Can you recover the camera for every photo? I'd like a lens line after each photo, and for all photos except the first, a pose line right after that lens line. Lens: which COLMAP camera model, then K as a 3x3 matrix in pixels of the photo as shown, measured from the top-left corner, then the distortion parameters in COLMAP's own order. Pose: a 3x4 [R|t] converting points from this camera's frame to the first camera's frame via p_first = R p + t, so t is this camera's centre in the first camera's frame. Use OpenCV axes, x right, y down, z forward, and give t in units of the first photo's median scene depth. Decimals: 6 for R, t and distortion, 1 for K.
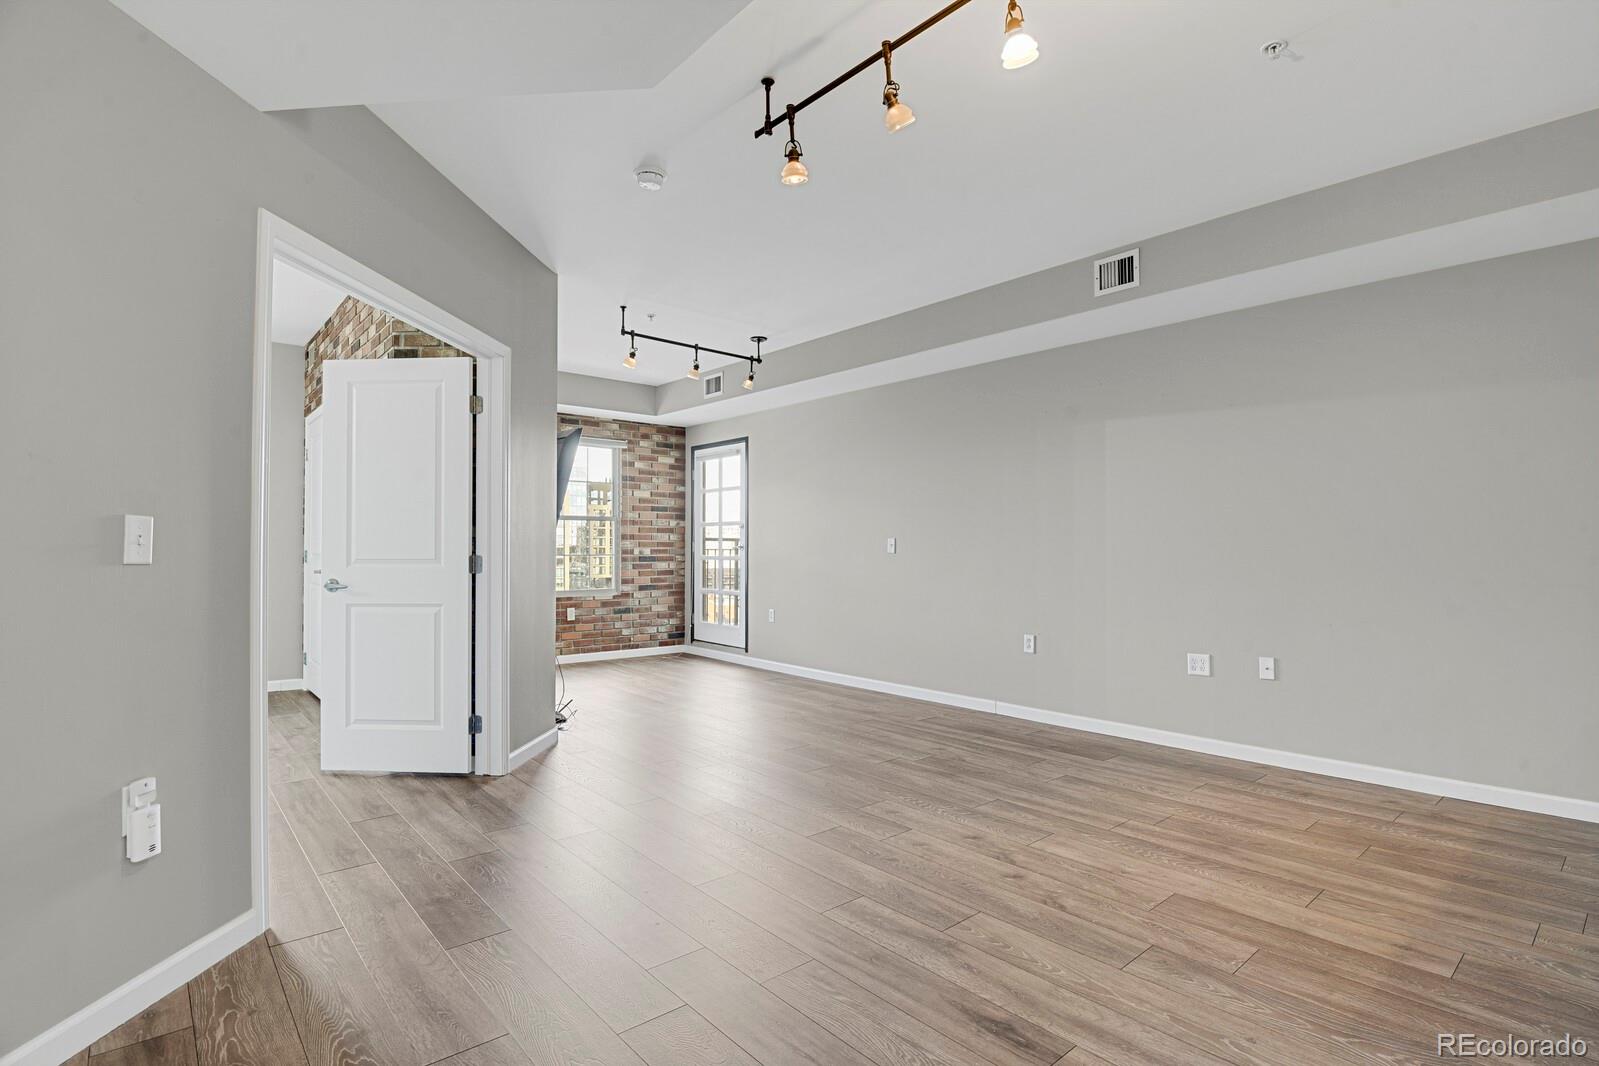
lens RADIAL K [[779.0, 0, 795.5], [0, 779.0, 540.9], [0, 0, 1]] dist [-0.025191, -0.004431]
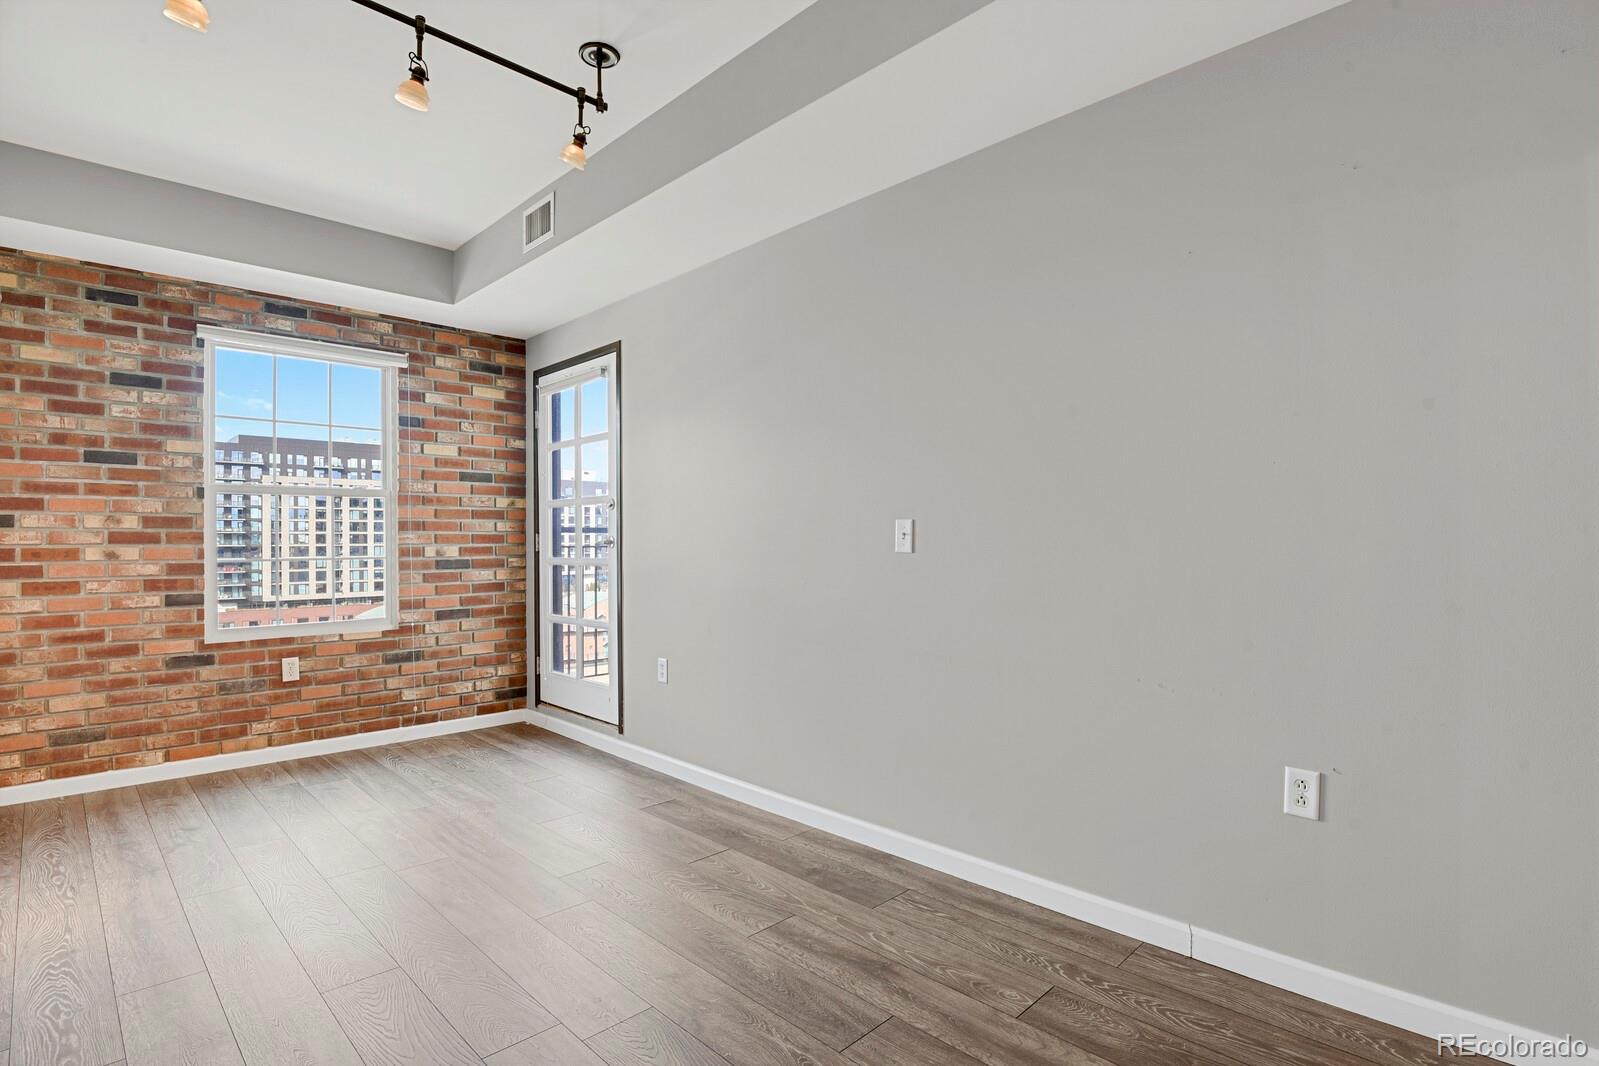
lens RADIAL K [[779.0, 0, 797.6], [0, 779.0, 539.7], [0, 0, 1]] dist [-0.025191, -0.004431]
pose [[0.997143, -0.007544, 0.075161, 0.029236], [0.007210, 0.999963, 0.004717, 0.006274], [-0.075194, -0.004162, 0.997160, 0.605754]]
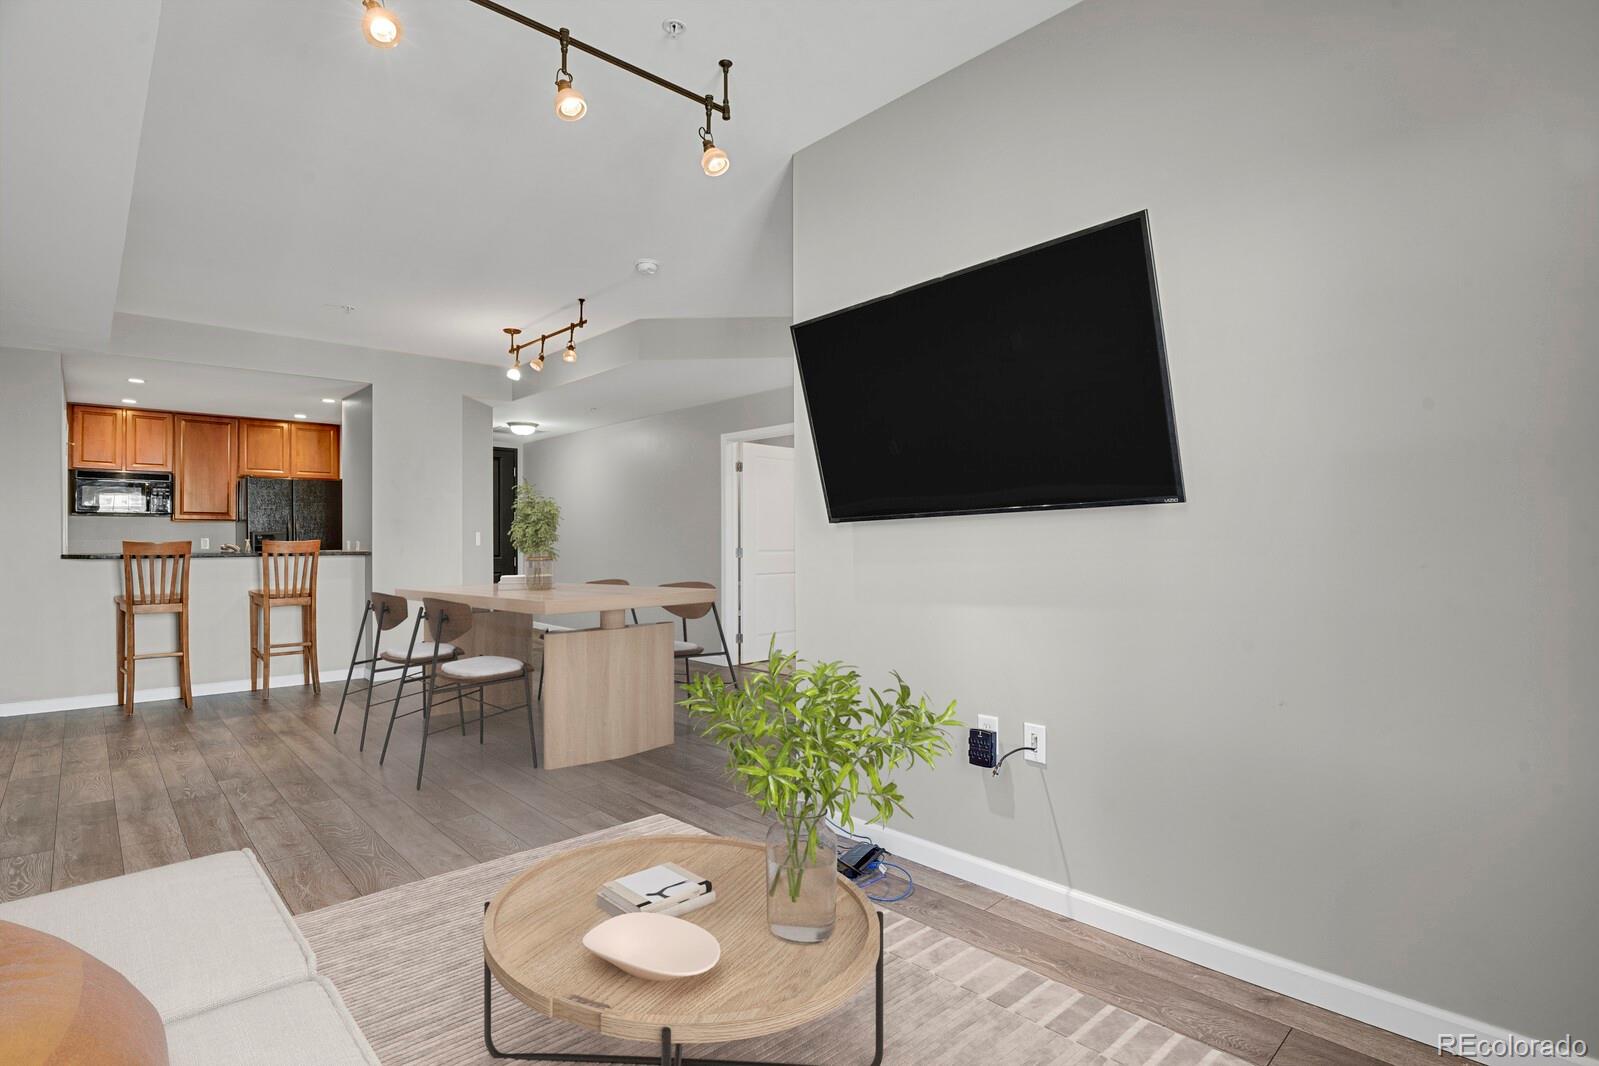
lens RADIAL K [[779.0, 0, 797.9], [0, 779.0, 540.2], [0, 0, 1]] dist [-0.025191, -0.004431]
pose [[-0.999143, 0.000609, -0.041378, -0.232974], [0.000881, 0.999978, -0.006540, 0.006936], [0.041373, -0.006570, -0.999122, 1.394537]]
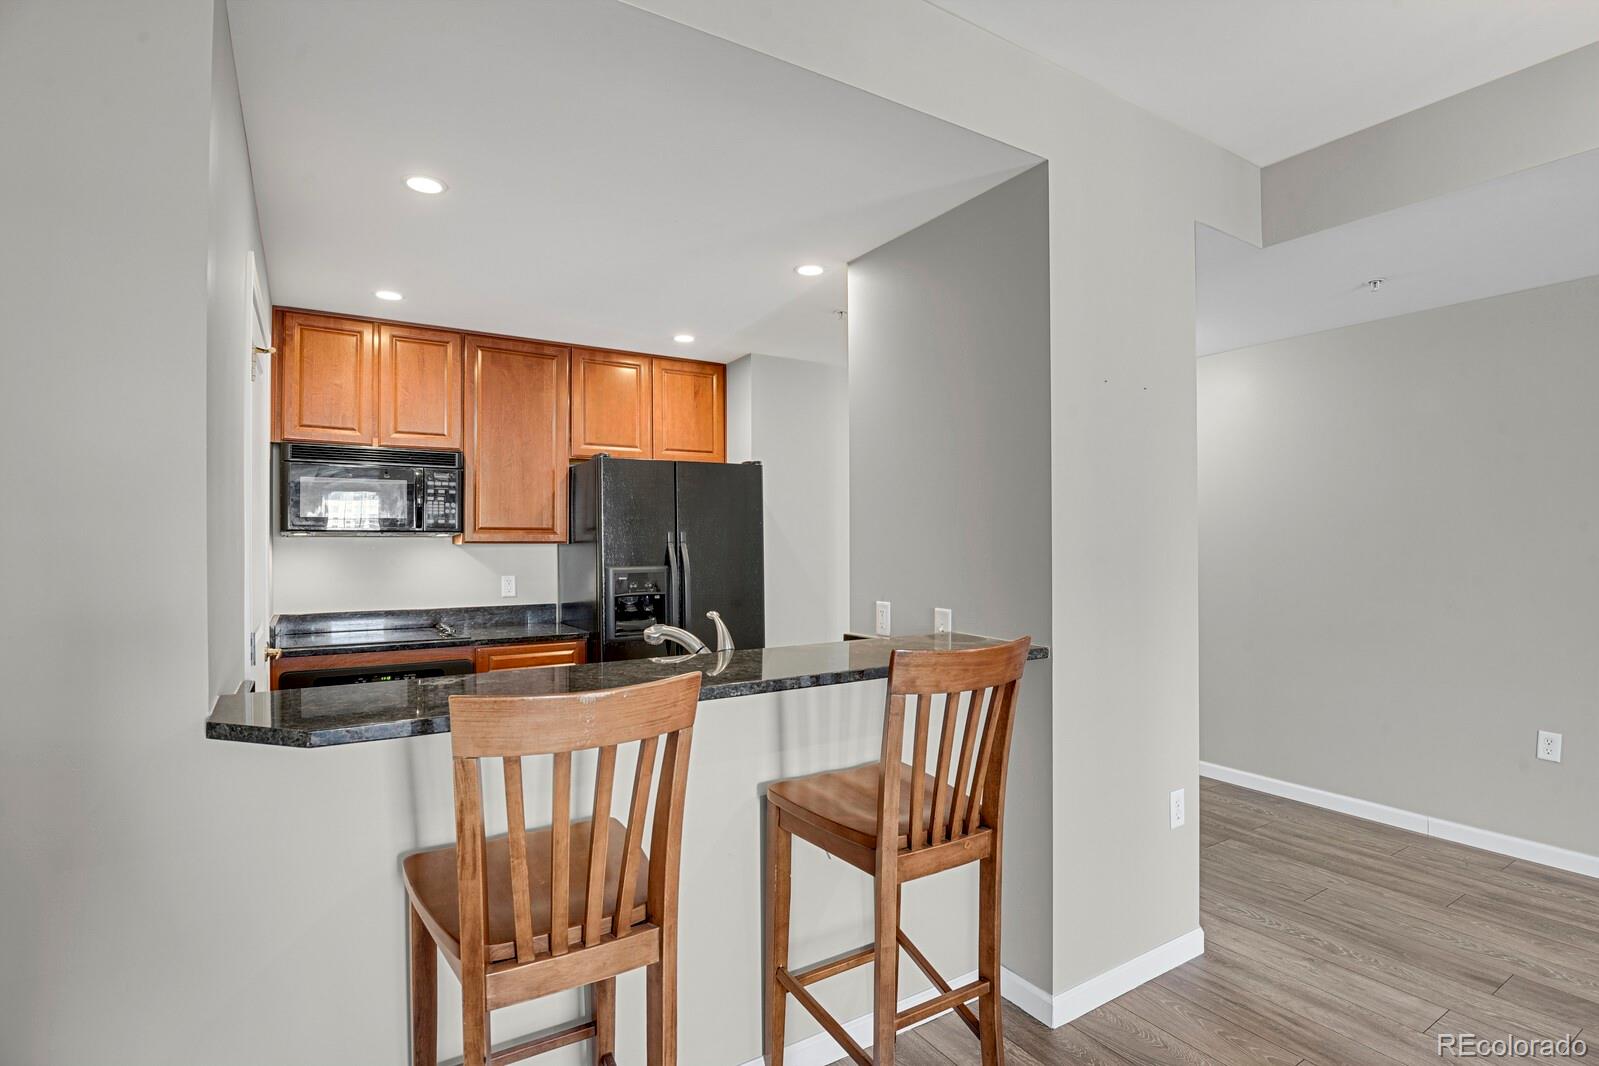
lens RADIAL K [[779.0, 0, 803.6], [0, 779.0, 536.9], [0, 0, 1]] dist [-0.025191, -0.004431]
pose [[-0.989461, 0.003424, 0.144756, 0.420202], [0.000987, 0.999857, -0.016901, -0.033236], [-0.144793, -0.016580, -0.989323, 0.630324]]
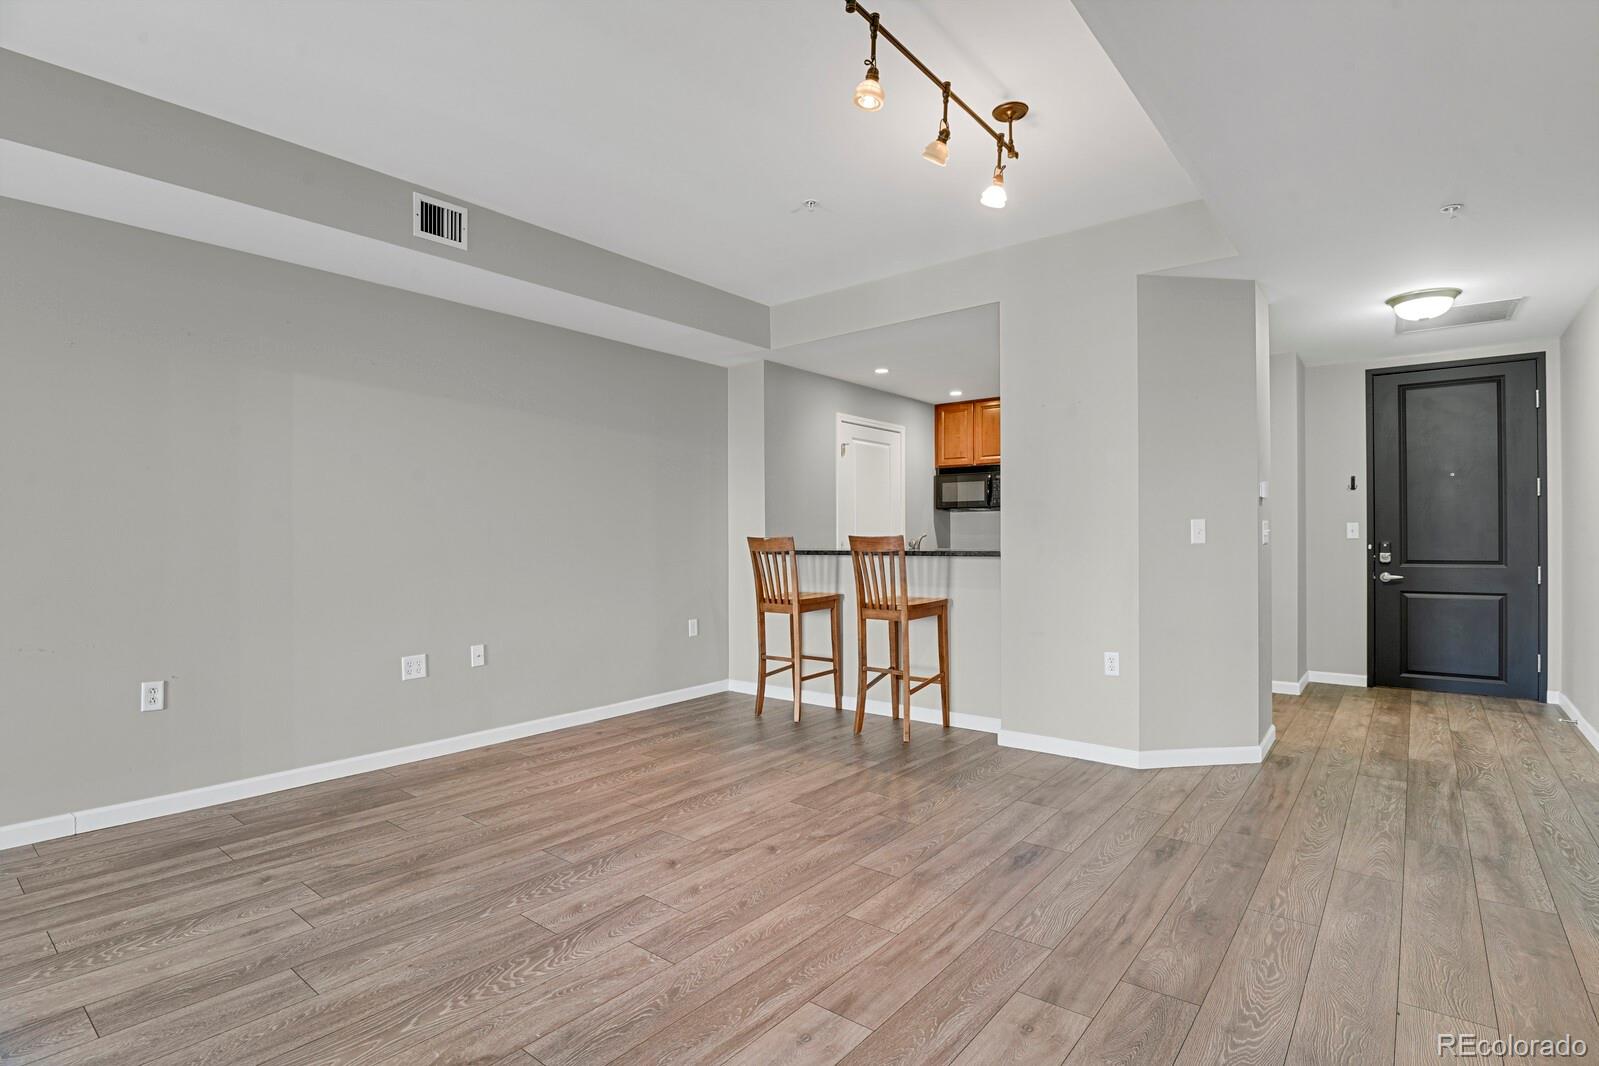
lens RADIAL K [[779.0, 0, 807.9], [0, 779.0, 539.6], [0, 0, 1]] dist [-0.025191, -0.004431]
pose [[-0.191763, -0.000283, 0.981441, -0.372571], [-0.003829, 0.999993, -0.000460, 0.004900], [-0.981434, -0.003846, -0.191763, 0.561489]]
